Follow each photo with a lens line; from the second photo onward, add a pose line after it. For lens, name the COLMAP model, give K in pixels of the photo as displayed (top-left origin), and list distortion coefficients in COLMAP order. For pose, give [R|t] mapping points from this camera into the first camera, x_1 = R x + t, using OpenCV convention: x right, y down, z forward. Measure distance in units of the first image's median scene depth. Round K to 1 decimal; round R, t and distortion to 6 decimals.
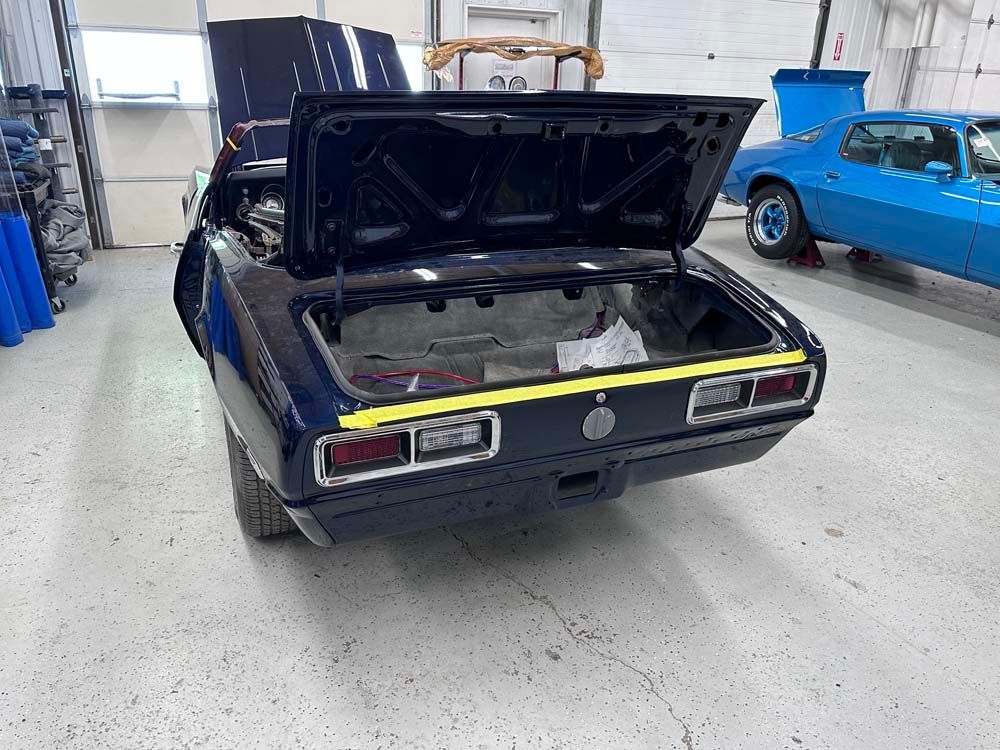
lens RADIAL K [[741.7, 0, 500.0], [0, 741.7, 375.0], [0, 0, 1]] dist [0.100041, -0.149258]
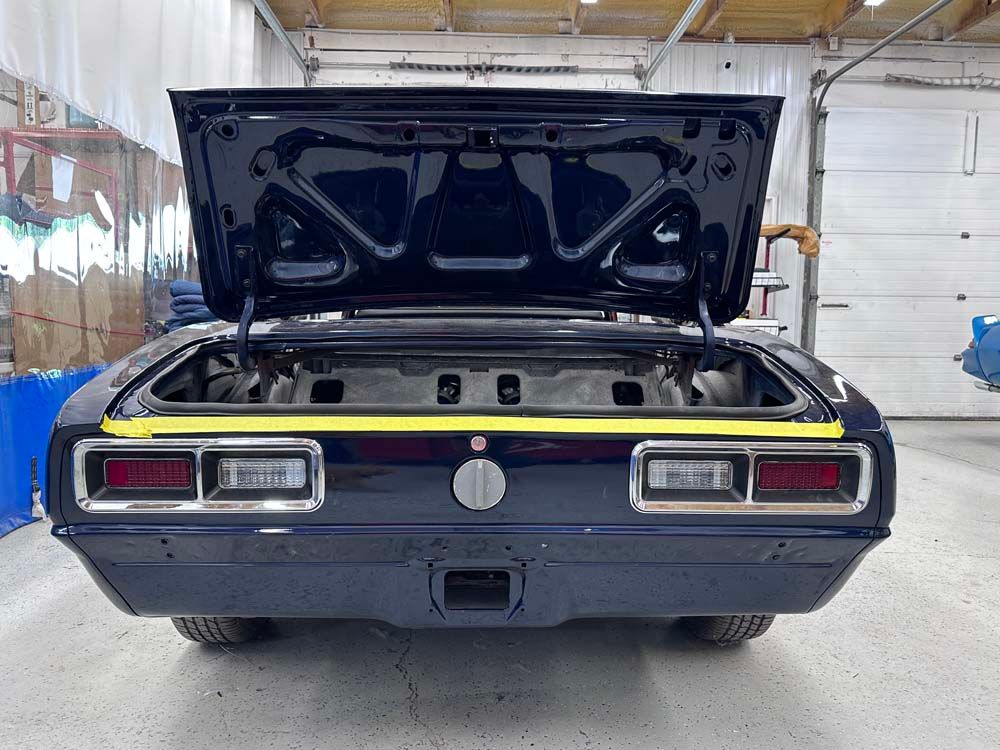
lens RADIAL K [[741.7, 0, 500.0], [0, 741.7, 375.0], [0, 0, 1]] dist [0.100041, -0.149258]
pose [[0.930869, 0.009833, -0.365221, 0.361566], [-0.118990, 0.953295, -0.277614, 0.141778], [0.345434, 0.301880, 0.888563, 0.312037]]
